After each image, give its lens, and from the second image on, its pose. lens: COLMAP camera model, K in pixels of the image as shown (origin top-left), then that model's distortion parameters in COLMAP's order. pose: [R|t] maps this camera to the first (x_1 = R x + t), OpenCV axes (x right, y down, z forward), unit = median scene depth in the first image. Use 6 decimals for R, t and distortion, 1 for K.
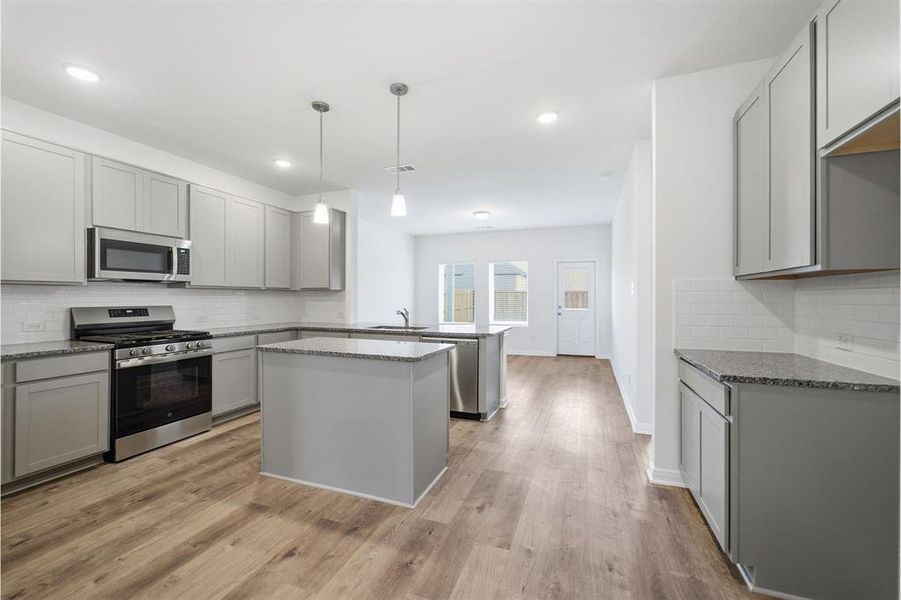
lens RADIAL K [[369.2, 0, 452.3], [0, 369.2, 297.4], [0, 0, 1]] dist [-0.005099, 0.001573]
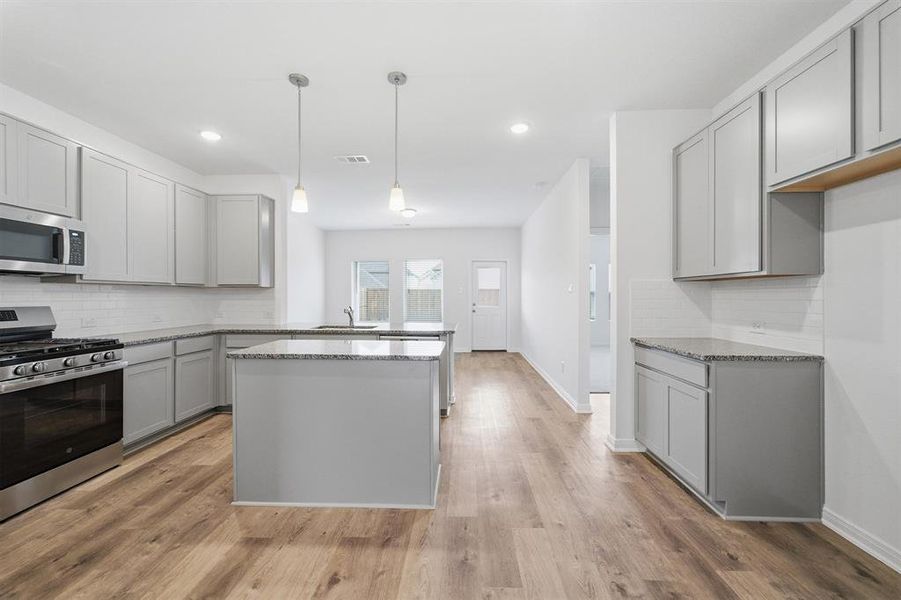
lens RADIAL K [[369.2, 0, 453.1], [0, 369.2, 297.4], [0, 0, 1]] dist [-0.005099, 0.001573]
pose [[0.948521, -0.002177, 0.316708, -0.281359], [0.000578, 0.999987, 0.005142, 0.000932], [-0.316715, -0.004695, 0.948509, 0.037708]]
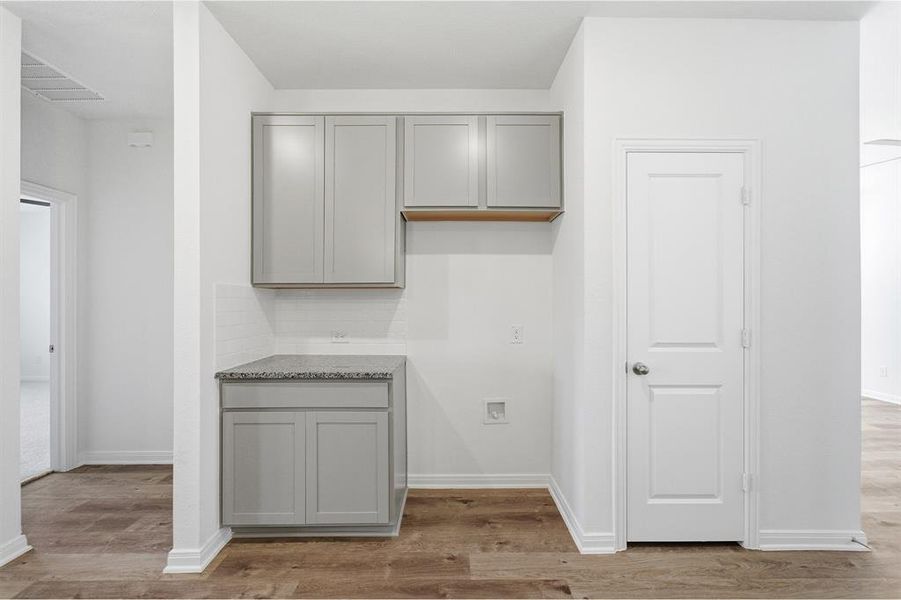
lens RADIAL K [[369.2, 0, 451.5], [0, 369.2, 299.7], [0, 0, 1]] dist [-0.005099, 0.001573]
pose [[-0.346397, 0.000033, 0.938088, -0.247440], [0.005018, 0.999986, 0.001818, -0.012944], [-0.938075, 0.005337, -0.346392, 0.692154]]
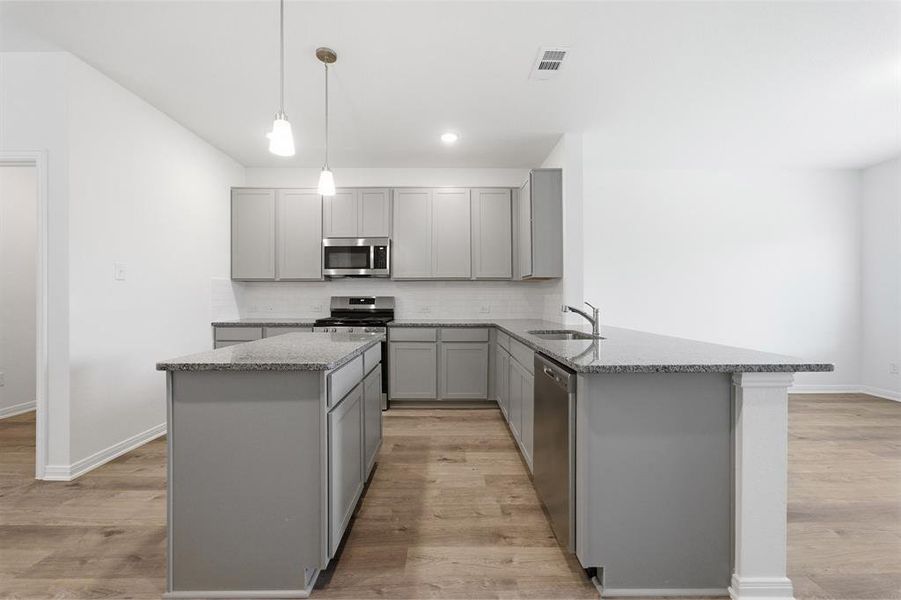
lens RADIAL K [[369.2, 0, 446.4], [0, 369.2, 304.5], [0, 0, 1]] dist [-0.005099, 0.001573]
pose [[0.357204, 0.017684, -0.933859, 0.513264], [-0.000526, 0.999824, 0.018732, 0.031962], [0.934026, -0.006200, 0.357151, 0.943247]]
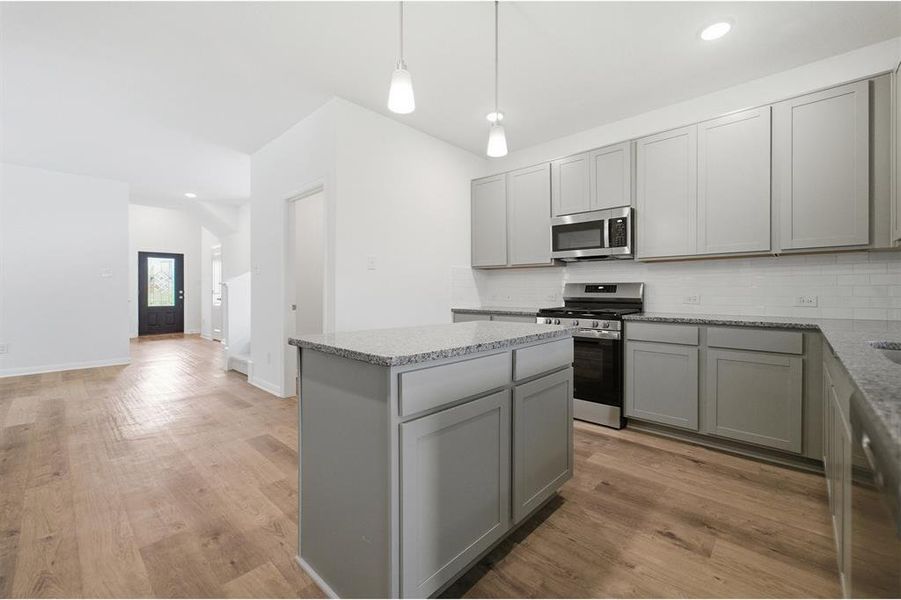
lens RADIAL K [[369.2, 0, 448.0], [0, 369.2, 294.7], [0, 0, 1]] dist [-0.005099, 0.001573]
pose [[-0.382037, 0.011921, -0.924070, 0.319243], [0.002012, 0.999925, 0.012068, 0.052146], [0.924145, 0.002751, -0.382032, 1.163023]]
